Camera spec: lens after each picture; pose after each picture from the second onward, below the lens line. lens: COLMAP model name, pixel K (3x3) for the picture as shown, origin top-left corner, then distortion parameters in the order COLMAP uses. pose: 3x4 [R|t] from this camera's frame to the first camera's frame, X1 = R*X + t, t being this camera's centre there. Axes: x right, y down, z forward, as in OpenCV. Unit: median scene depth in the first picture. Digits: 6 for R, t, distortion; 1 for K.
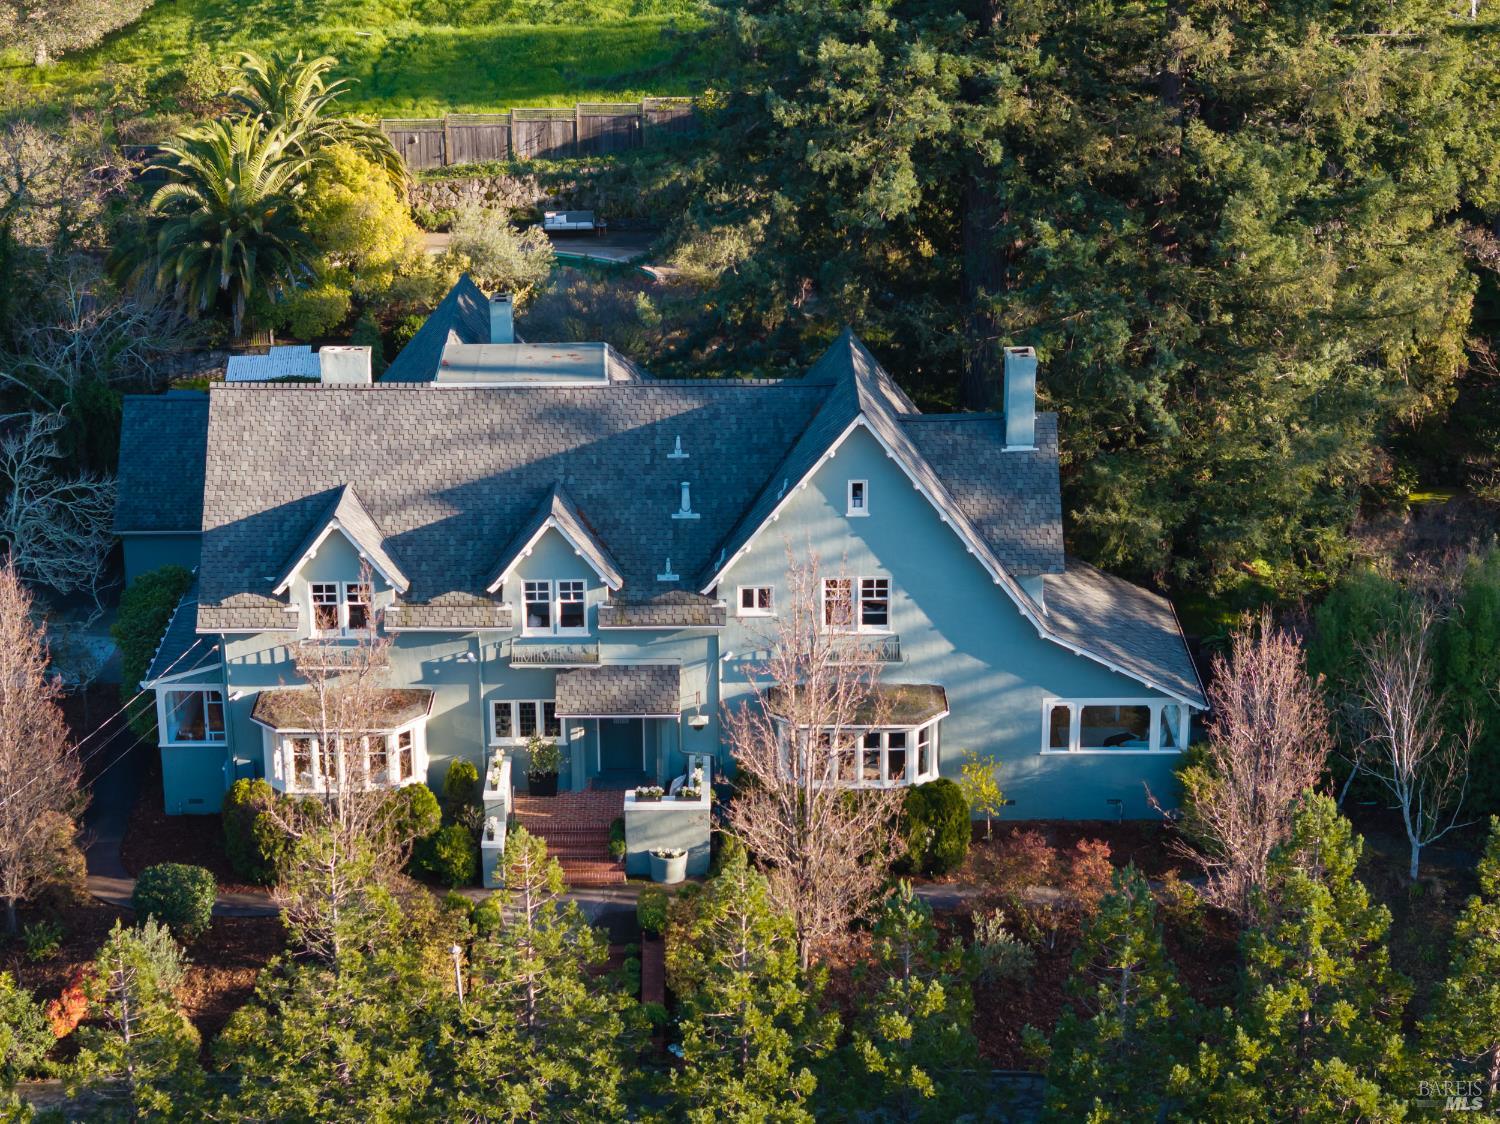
lens RADIAL K [[3052.7, 0, 750.5], [0, 3052.7, 563.0], [0, 0, 1]] dist [0.027210, 0.000000]
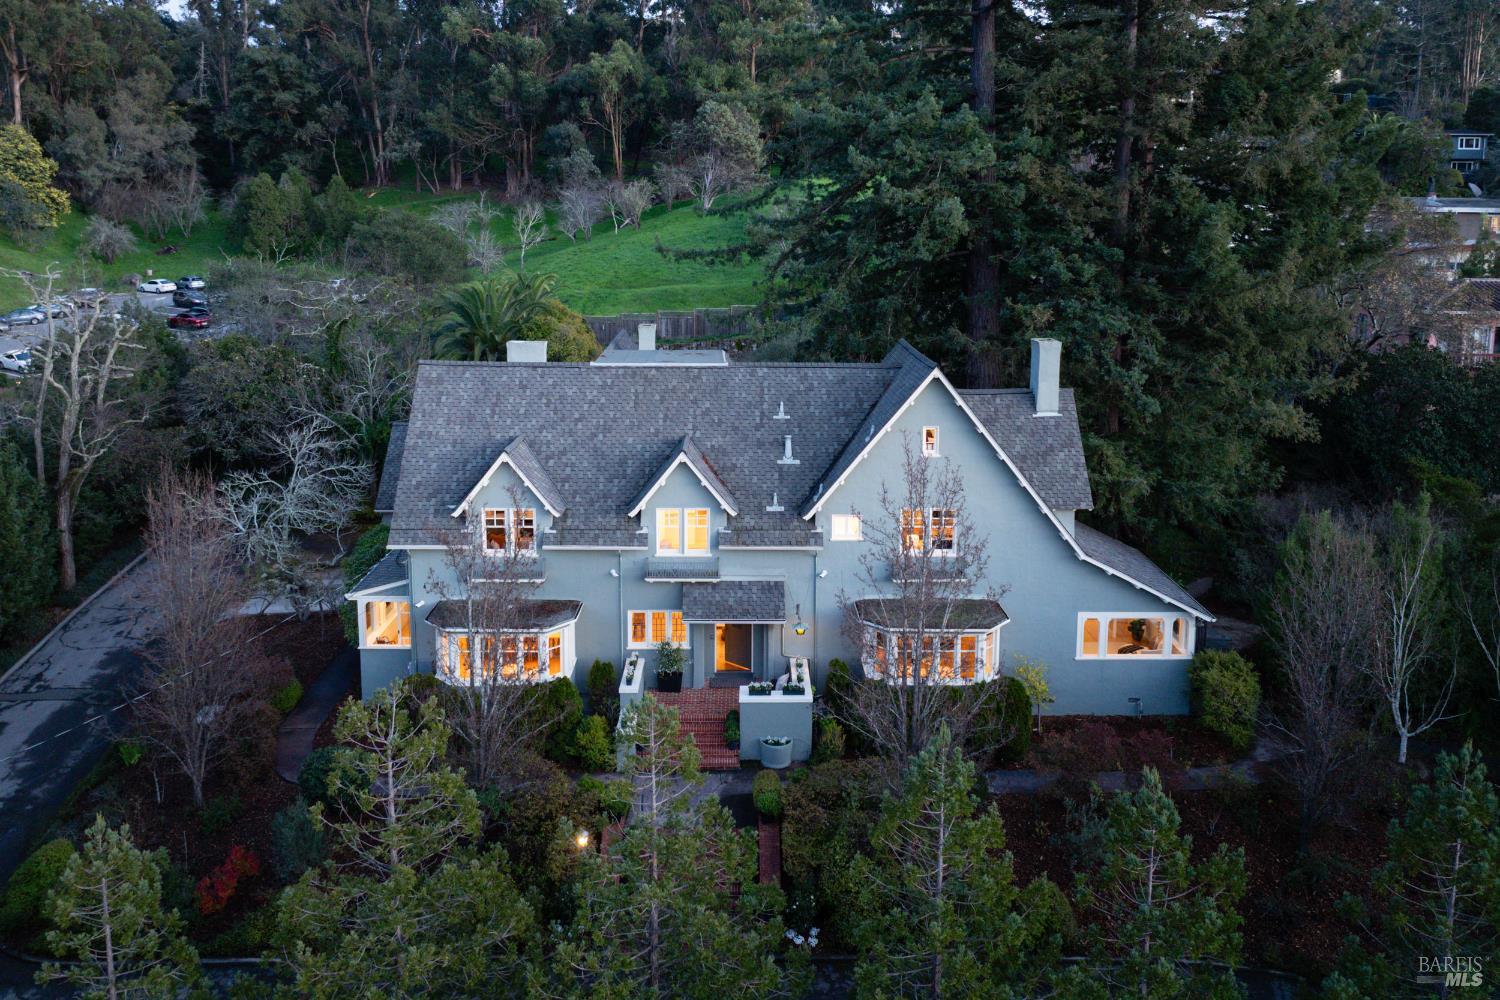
lens RADIAL K [[966.2, 0, 743.5], [0, 966.2, 440.9], [0, 0, 1]] dist [-0.007226, -0.005166]
pose [[0.999920, 0.007772, 0.009963, -0.044017], [-0.005399, 0.975657, -0.219235, 0.063954], [-0.011424, 0.219164, 0.975621, 0.613663]]
